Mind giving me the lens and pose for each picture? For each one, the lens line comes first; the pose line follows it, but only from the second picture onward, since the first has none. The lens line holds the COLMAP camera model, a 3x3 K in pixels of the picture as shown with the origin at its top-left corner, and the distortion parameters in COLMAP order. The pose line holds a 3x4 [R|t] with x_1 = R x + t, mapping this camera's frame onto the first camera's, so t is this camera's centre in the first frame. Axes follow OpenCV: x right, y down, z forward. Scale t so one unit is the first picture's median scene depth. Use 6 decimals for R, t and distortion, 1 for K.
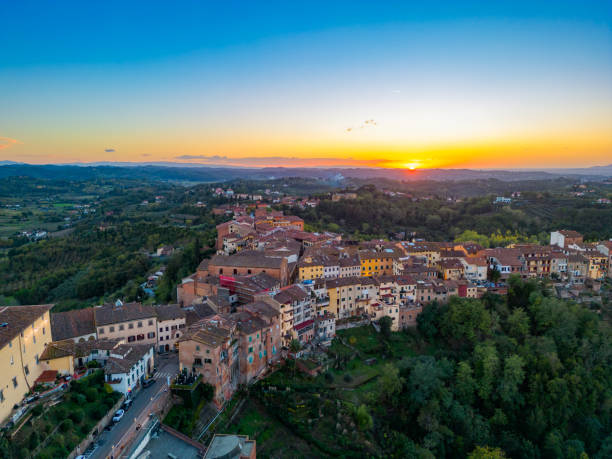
lens RADIAL K [[425.5, 0, 306.0], [0, 425.5, 229.5], [0, 0, 1]] dist [0.095213, -0.104977]
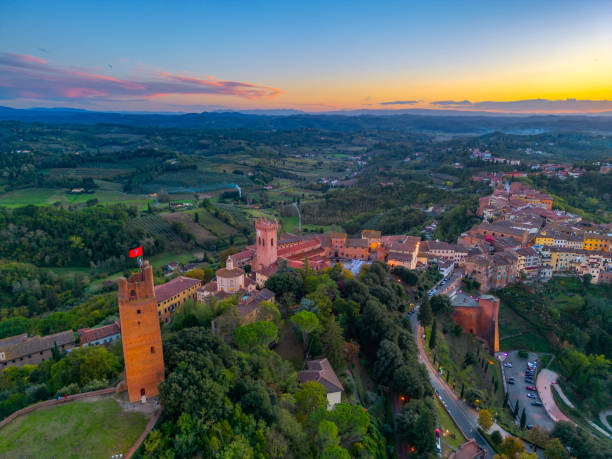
lens RADIAL K [[425.5, 0, 306.0], [0, 425.5, 229.5], [0, 0, 1]] dist [0.095213, -0.104977]
pose [[0.847468, 0.142531, -0.511353, 0.078677], [-0.080681, 0.986673, 0.141306, -0.100575], [0.524679, -0.078496, 0.847673, -0.844174]]
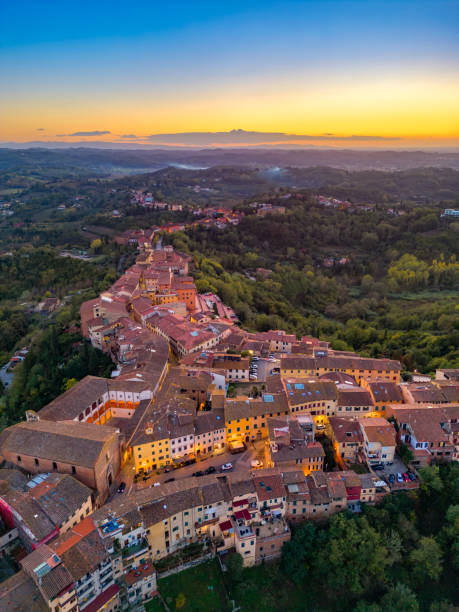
lens RADIAL K [[425.5, 0, 229.5], [0, 425.5, 306.0], [0, 0, 1]] dist [0.095213, -0.104977]
pose [[0.999152, 0.009742, -0.039994, 0.169200], [-0.001156, 0.977848, 0.209314, -0.285964], [0.041147, -0.209090, 0.977030, 0.330754]]
